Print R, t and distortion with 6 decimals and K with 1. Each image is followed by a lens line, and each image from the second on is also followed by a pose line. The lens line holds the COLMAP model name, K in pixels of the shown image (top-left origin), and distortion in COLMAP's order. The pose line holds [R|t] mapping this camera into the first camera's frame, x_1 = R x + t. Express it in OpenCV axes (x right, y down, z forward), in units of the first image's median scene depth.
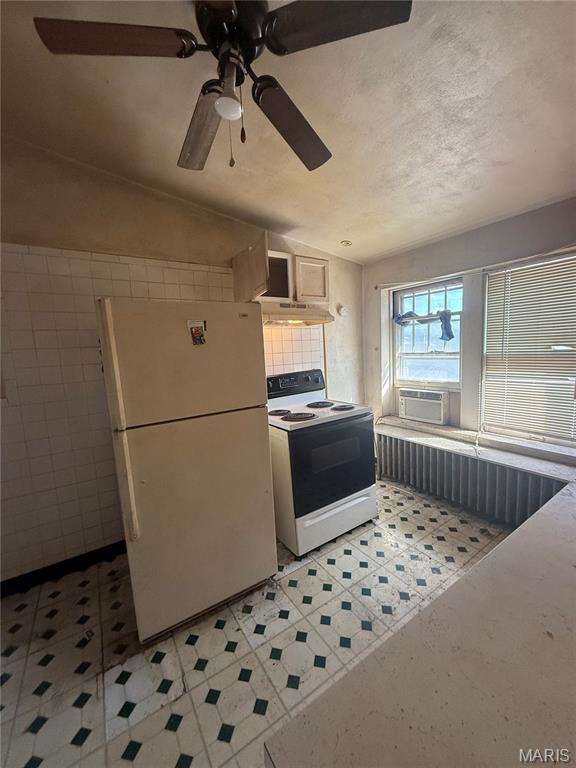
lens RADIAL K [[306.6, 0, 289.9], [0, 306.6, 383.0], [0, 0, 1]] dist [-0.000190, -0.000263]
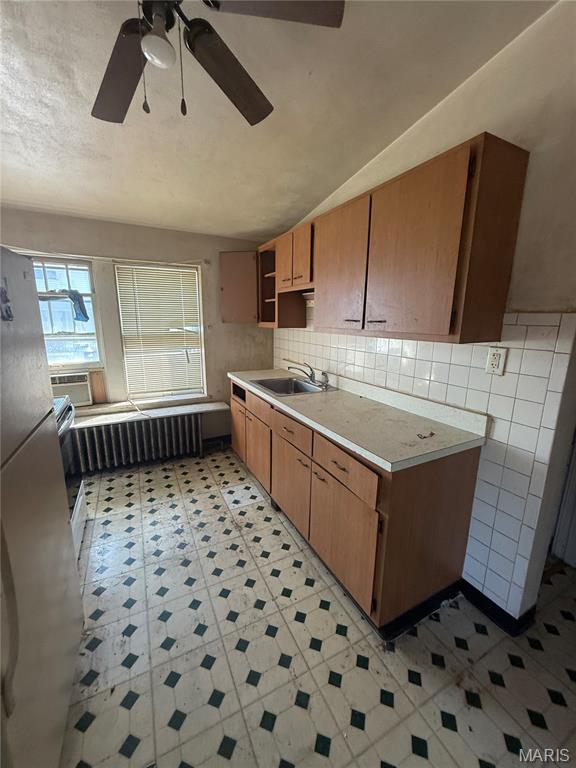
lens RADIAL K [[306.6, 0, 288.3], [0, 306.6, 384.3], [0, 0, 1]] dist [-0.000190, -0.000263]
pose [[0.106812, -0.165334, 0.980437, -0.488442], [0.099385, 0.982915, 0.154924, -0.027421], [-0.989300, 0.080893, 0.121419, 0.254398]]
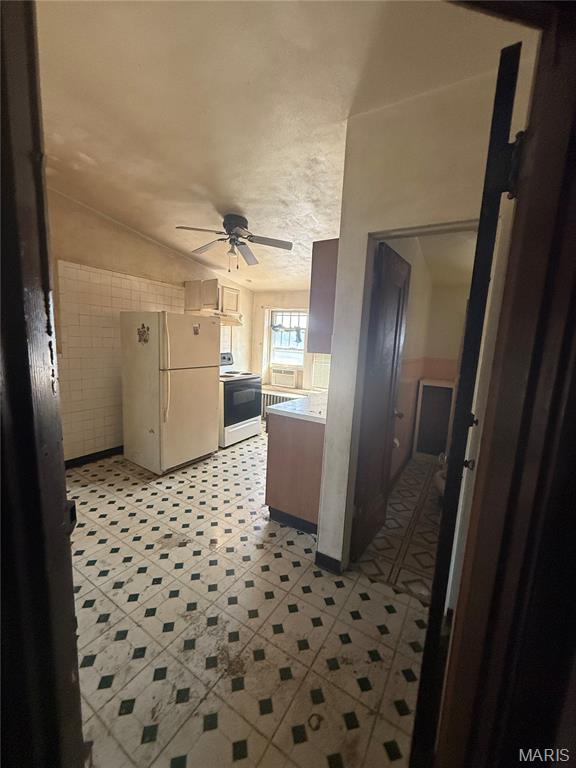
lens RADIAL K [[306.6, 0, 287.3], [0, 306.6, 384.2], [0, 0, 1]] dist [-0.000190, -0.000263]
pose [[0.905927, 0.033784, 0.422084, -0.370163], [-0.044948, 0.998853, 0.016524, 0.097362], [-0.421042, -0.033941, 0.906406, -0.759504]]
